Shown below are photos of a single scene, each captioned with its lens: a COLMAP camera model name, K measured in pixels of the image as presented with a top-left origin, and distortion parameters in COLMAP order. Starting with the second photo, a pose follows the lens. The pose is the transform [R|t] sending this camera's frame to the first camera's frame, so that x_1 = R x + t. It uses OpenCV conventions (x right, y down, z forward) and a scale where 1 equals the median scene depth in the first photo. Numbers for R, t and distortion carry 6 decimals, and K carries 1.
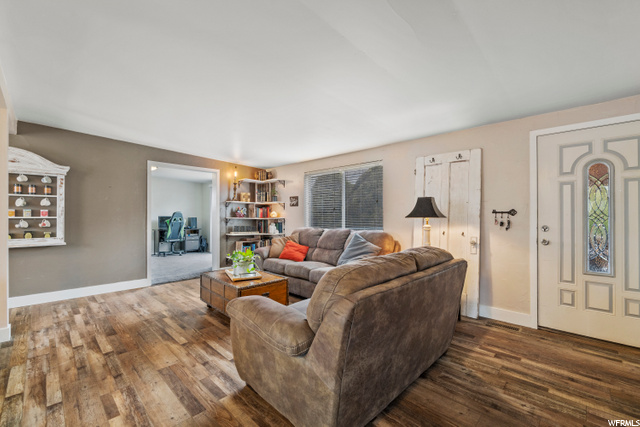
lens RADIAL K [[268.1, 0, 320.0], [0, 268.1, 213.5], [0, 0, 1]] dist [0.000521, 0.000042]
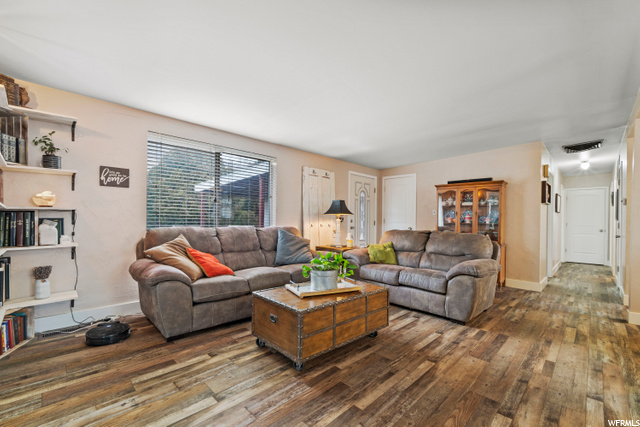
lens RADIAL K [[274.6, 0, 317.6], [0, 274.6, 215.3], [0, 0, 1]] dist [-0.000098, 0.000054]
pose [[0.026020, 0.021234, 0.999436, -0.619564], [-0.020735, 0.999571, -0.020697, 0.031086], [-0.999446, -0.020185, 0.026449, 0.610008]]
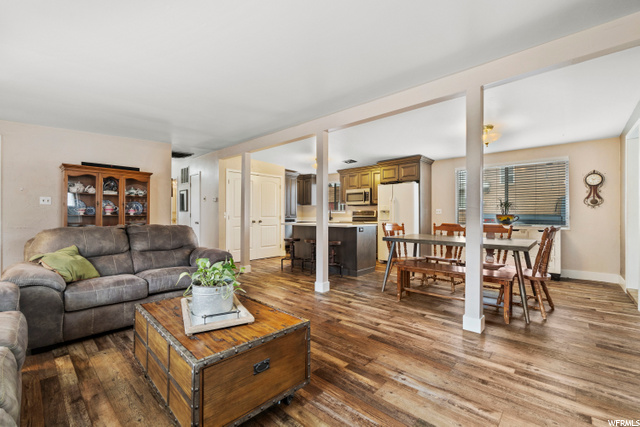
lens RADIAL K [[274.6, 0, 317.6], [0, 274.6, 215.3], [0, 0, 1]] dist [-0.000098, 0.000054]
pose [[-0.999795, 0.000866, -0.020248, -0.286491], [0.000998, 0.999978, -0.006511, 0.033392], [0.020242, -0.006530, -0.999774, 0.922745]]
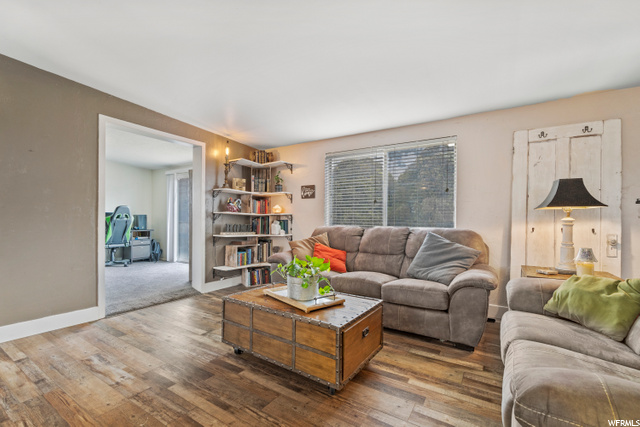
lens RADIAL K [[279.4, 0, 316.1], [0, 279.4, 219.1], [0, 0, 1]] dist [-0.000797, 0.000091]
pose [[0.980092, 0.010463, 0.198268, -0.234317], [-0.011333, 0.999930, 0.003255, 0.029284], [-0.198220, -0.005437, 0.980142, 0.227501]]
